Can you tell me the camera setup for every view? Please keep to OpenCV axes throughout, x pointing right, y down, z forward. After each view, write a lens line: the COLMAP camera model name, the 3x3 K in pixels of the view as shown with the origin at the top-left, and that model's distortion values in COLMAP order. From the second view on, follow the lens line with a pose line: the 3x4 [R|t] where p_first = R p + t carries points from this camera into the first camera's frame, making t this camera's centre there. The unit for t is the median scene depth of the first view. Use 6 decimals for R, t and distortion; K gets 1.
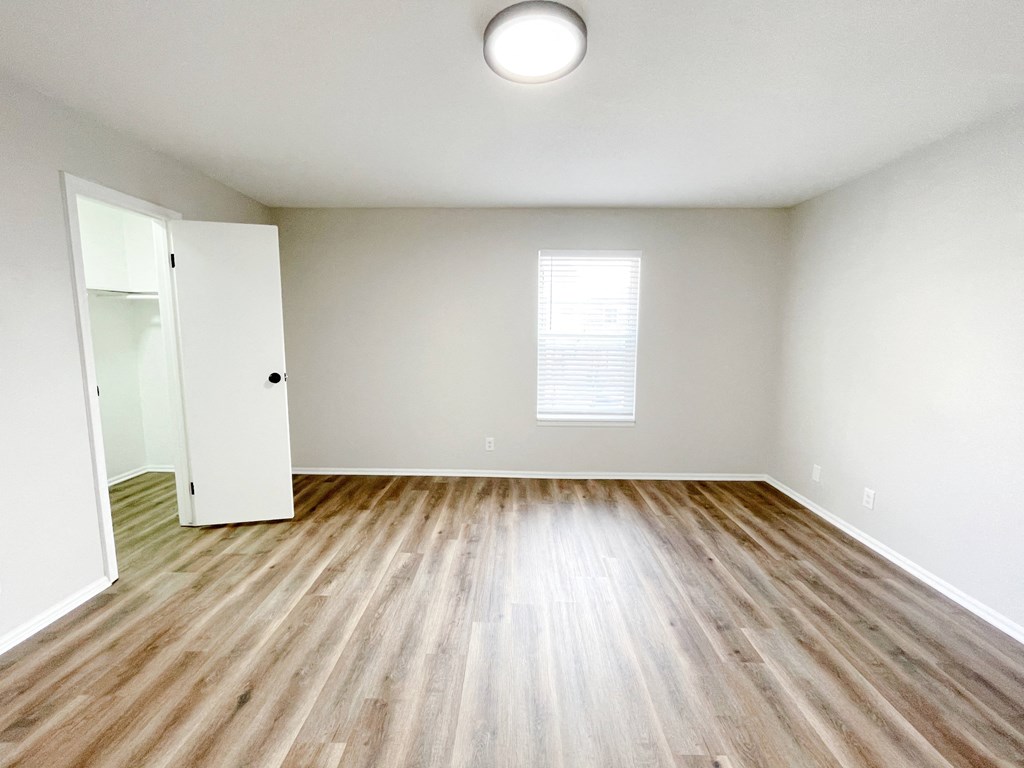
lens RADIAL K [[421.2, 0, 512.2], [0, 421.2, 383.7], [0, 0, 1]] dist [-0.004180, -0.000444]
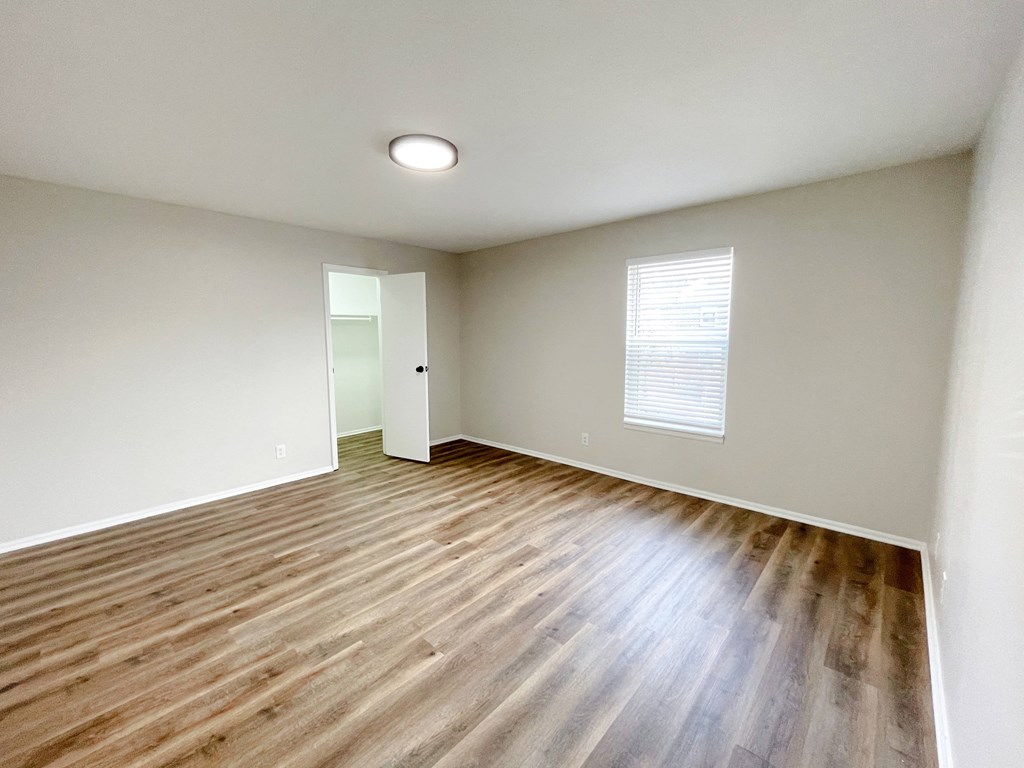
lens RADIAL K [[421.2, 0, 512.9], [0, 421.2, 381.2], [0, 0, 1]] dist [-0.004180, -0.000444]
pose [[0.754271, 0.060227, -0.653794, 0.590081], [-0.071402, 0.997402, 0.009505, -0.006551], [0.652669, 0.039513, 0.756613, 0.035816]]
